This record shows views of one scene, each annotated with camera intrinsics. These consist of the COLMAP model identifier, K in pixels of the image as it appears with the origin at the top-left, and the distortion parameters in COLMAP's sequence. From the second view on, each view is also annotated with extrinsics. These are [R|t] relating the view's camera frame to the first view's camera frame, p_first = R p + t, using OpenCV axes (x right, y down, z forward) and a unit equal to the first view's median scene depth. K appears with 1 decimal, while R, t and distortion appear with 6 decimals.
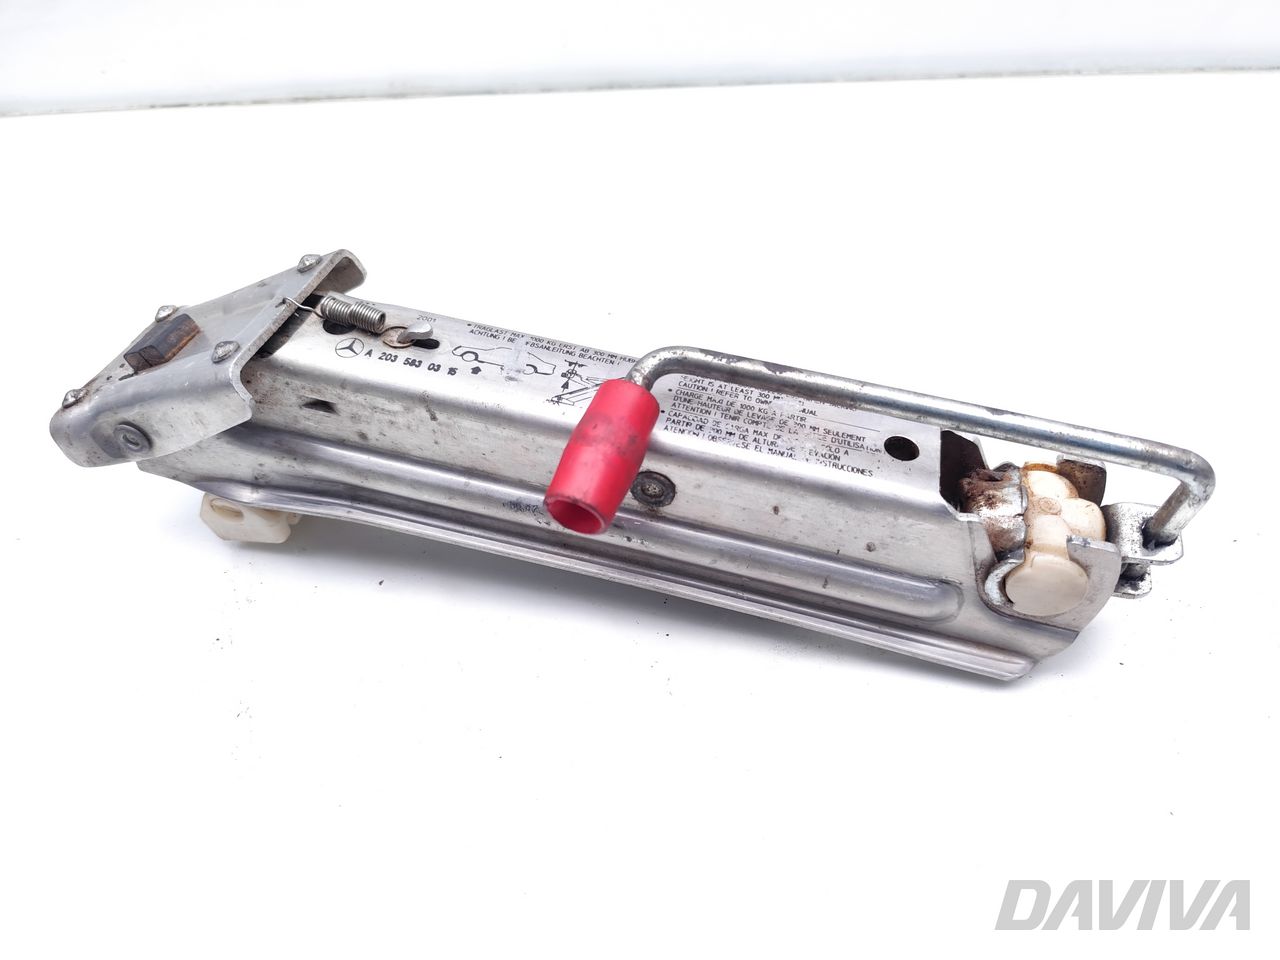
lens RADIAL K [[885.4, 0, 638.9], [0, 885.4, 478.9], [0, 0, 1]] dist [0.045352, -0.005542]
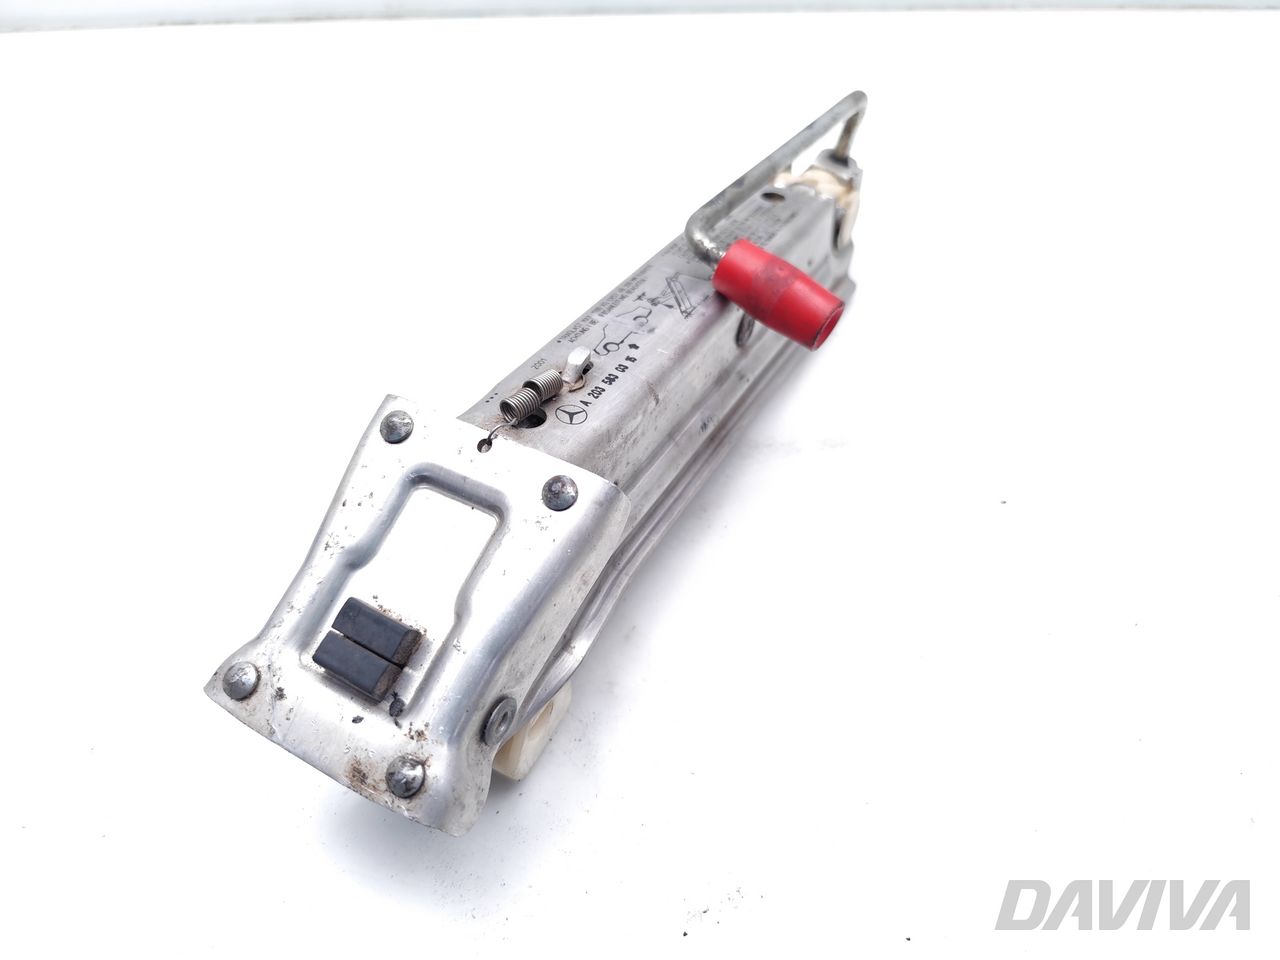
lens RADIAL K [[885.4, 0, 636.8], [0, 885.4, 480.2], [0, 0, 1]] dist [0.045352, -0.005542]
pose [[0.270742, -0.681763, 0.679631, -0.972085], [0.674774, 0.637926, 0.371120, -0.397116], [-0.686570, 0.358119, 0.632750, 0.412649]]
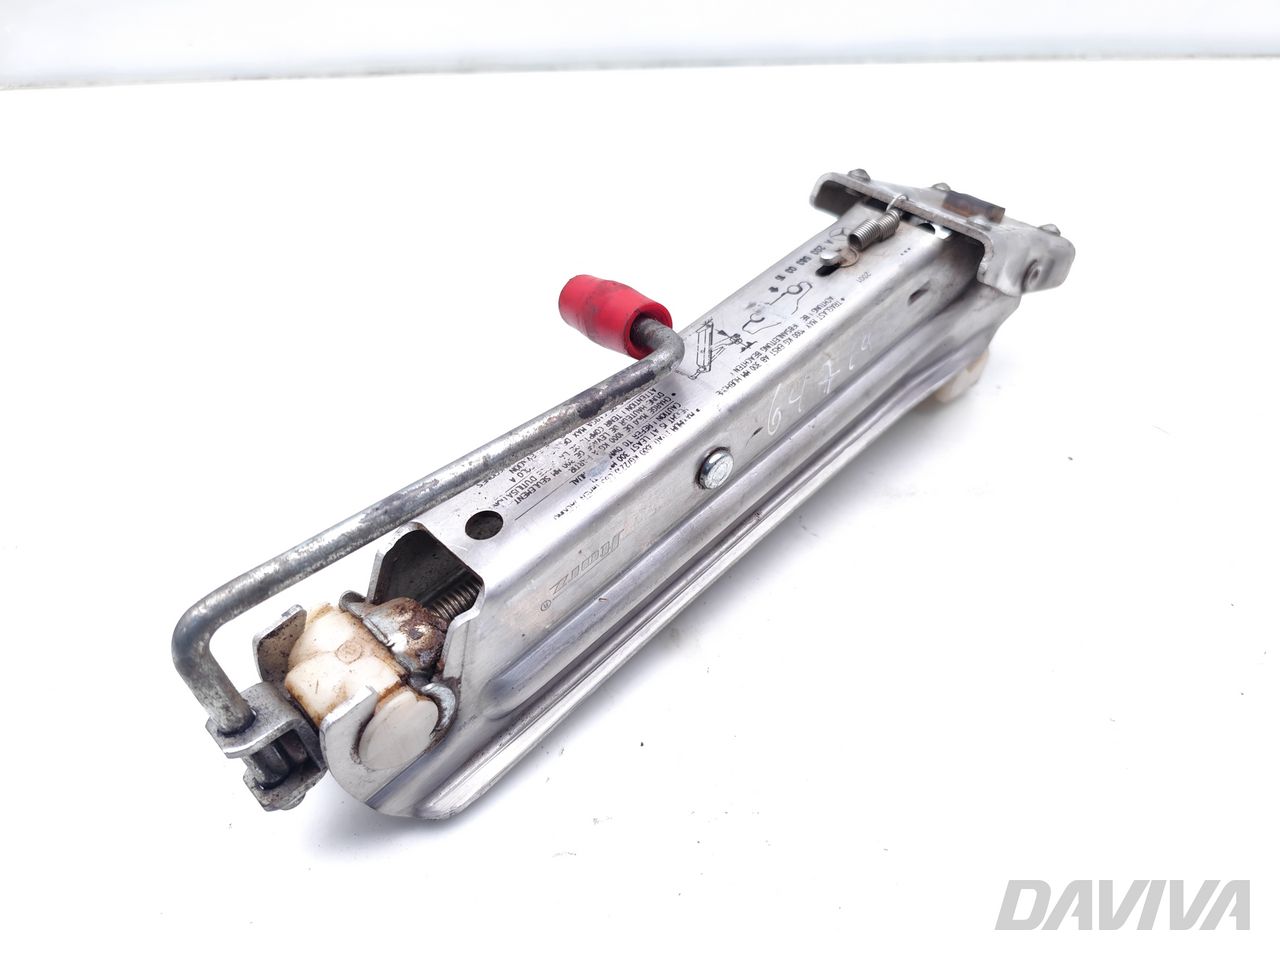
lens RADIAL K [[885.4, 0, 637.2], [0, 885.4, 486.5], [0, 0, 1]] dist [0.045352, -0.005542]
pose [[-0.542852, 0.607260, -0.580127, 0.697415], [-0.564727, 0.247334, 0.787343, -0.834680], [0.621607, 0.755024, 0.208670, 0.847967]]
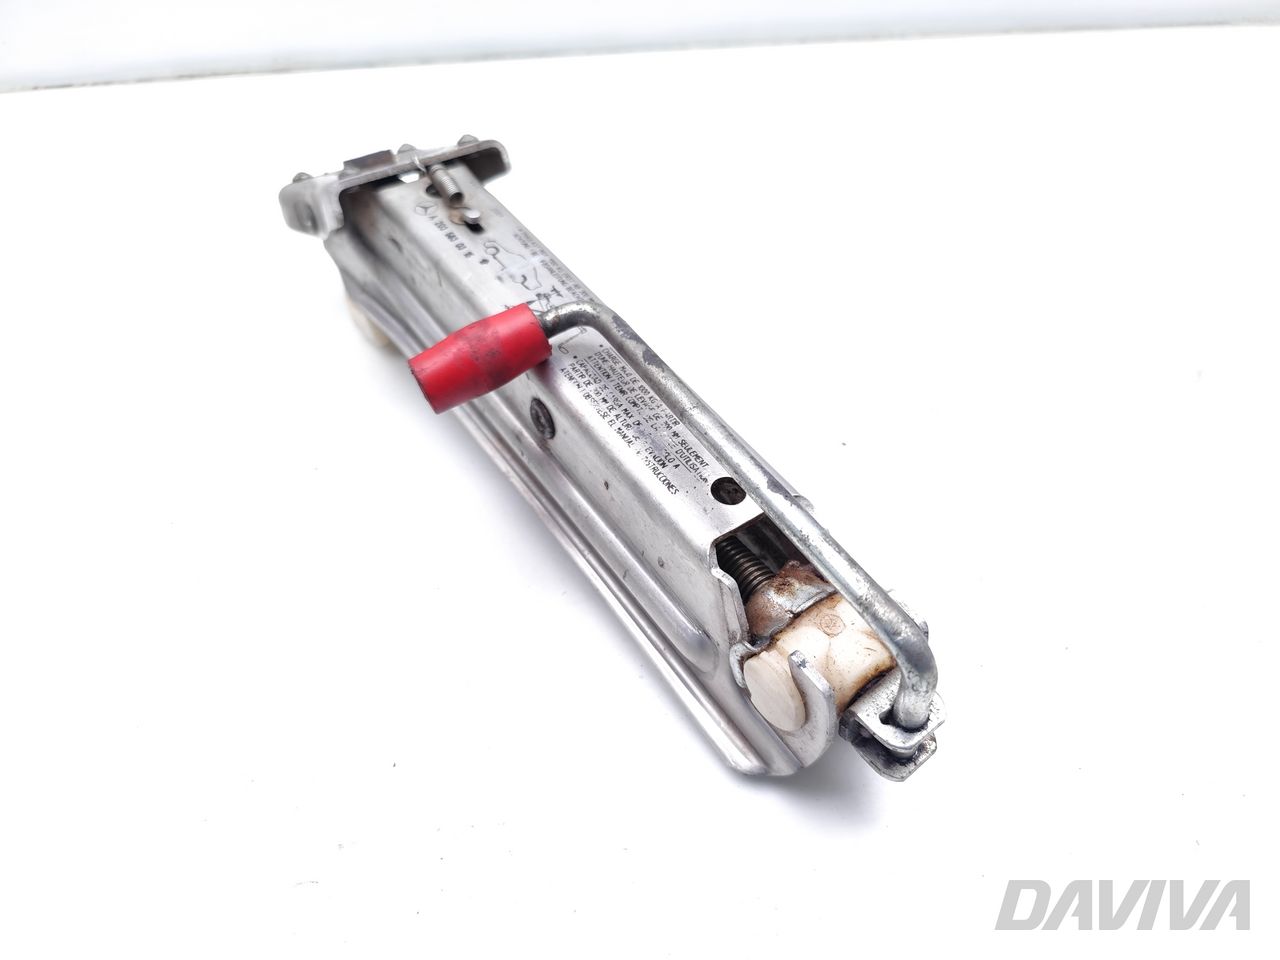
lens RADIAL K [[885.4, 0, 630.6], [0, 885.4, 481.3], [0, 0, 1]] dist [0.045352, -0.005542]
pose [[0.753100, 0.478636, -0.451385, 0.626184], [-0.468156, 0.871920, 0.143478, -0.128065], [0.462245, 0.103265, 0.880719, 0.089921]]
